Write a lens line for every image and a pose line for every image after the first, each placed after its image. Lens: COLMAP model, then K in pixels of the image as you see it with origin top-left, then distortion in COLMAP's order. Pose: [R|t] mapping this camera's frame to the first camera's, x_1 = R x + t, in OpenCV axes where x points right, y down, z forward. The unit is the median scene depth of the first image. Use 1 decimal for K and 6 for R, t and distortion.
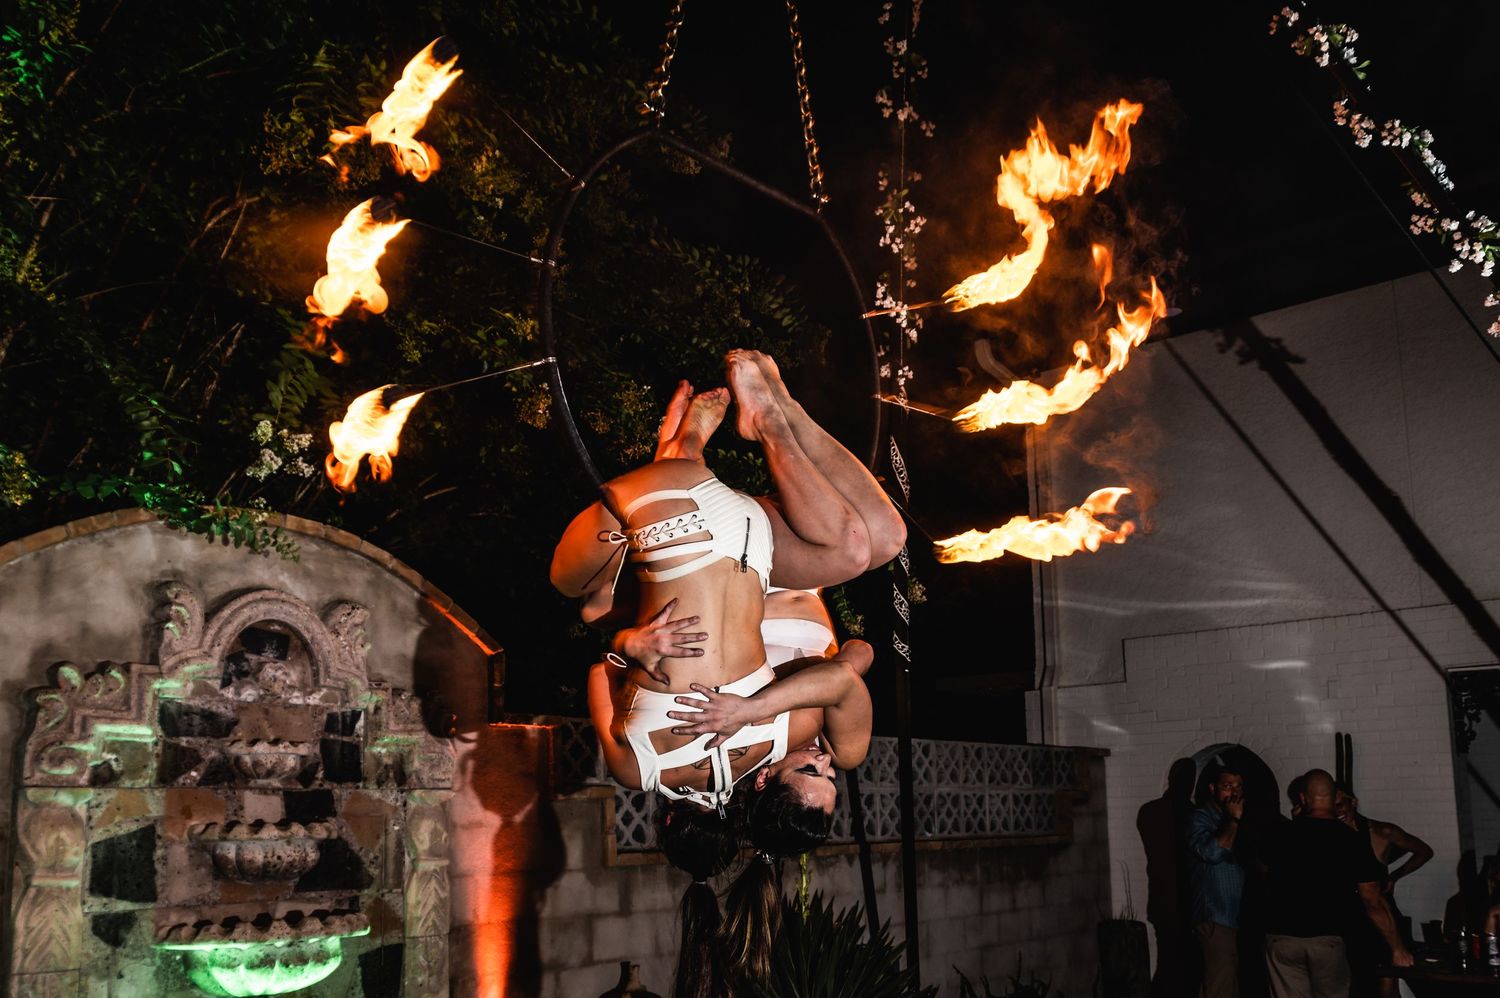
lens RADIAL K [[1272.8, 0, 760.7], [0, 1272.8, 636.5], [0, 0, 1]] dist [-0.004071, -0.007445]
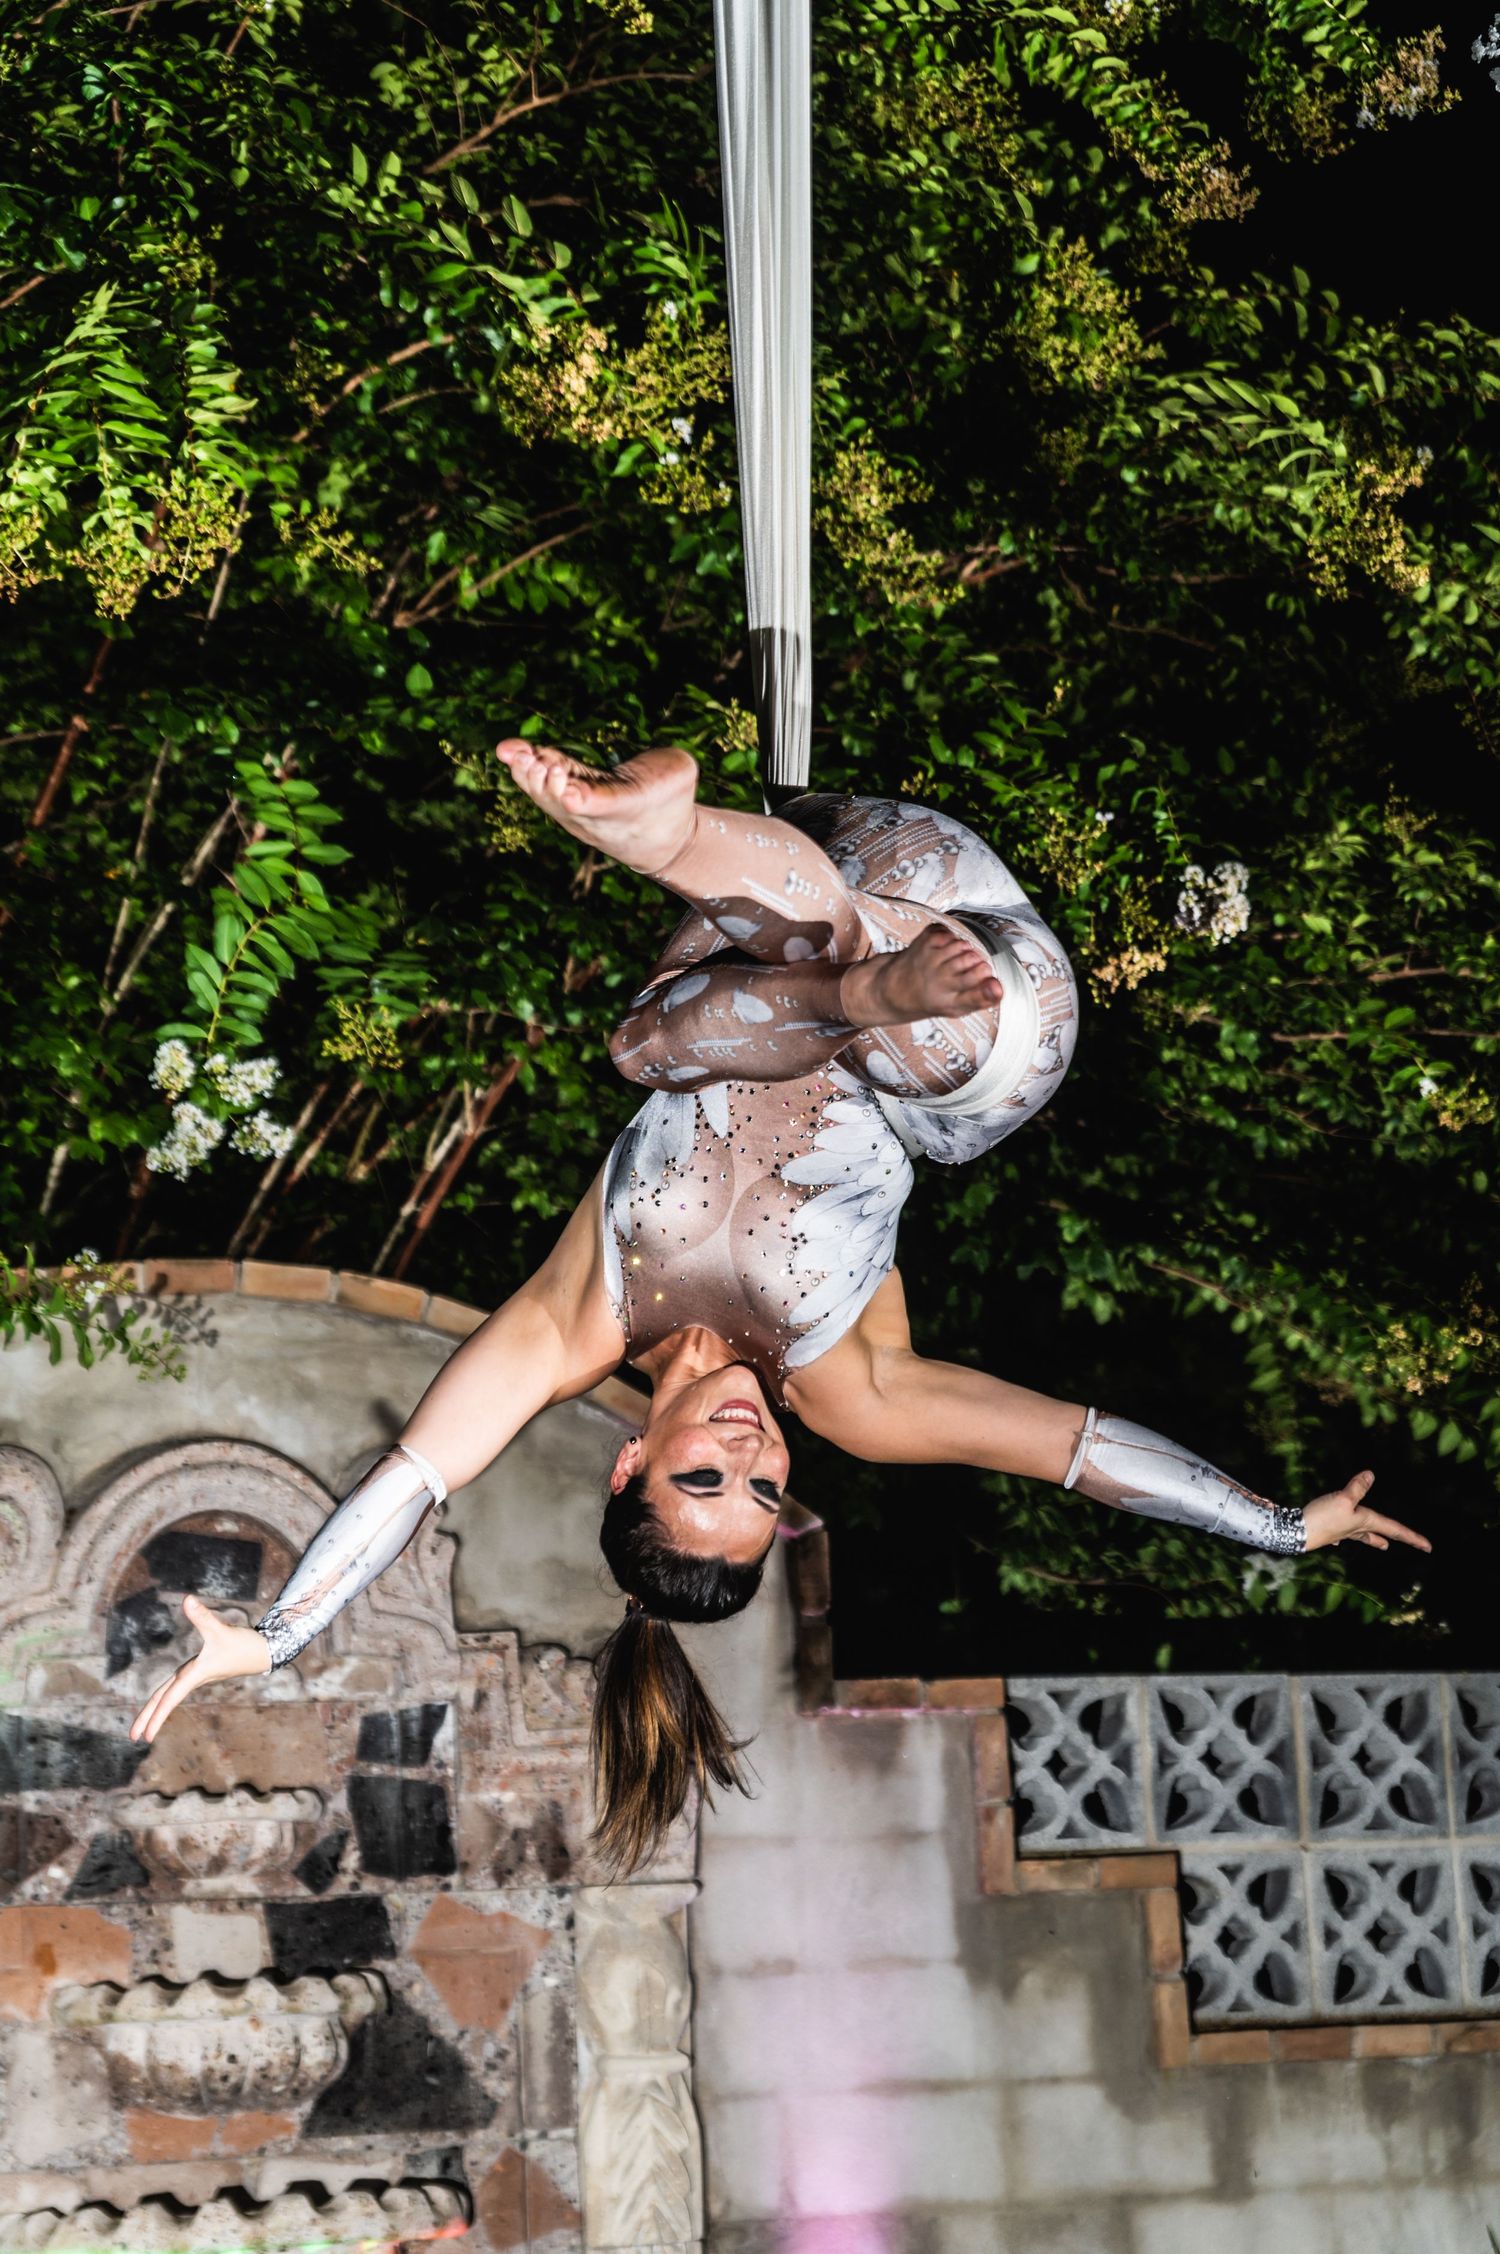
lens RADIAL K [[4155.8, 0, 820.4], [0, 4155.8, 1162.7], [0, 0, 1]] dist [-0.004916, -0.031299]
pose [[0.909955, -0.095816, -0.403487, 0.384282], [0.082810, 0.995330, -0.049605, -0.042912], [0.406356, 0.011725, 0.913640, -0.216143]]
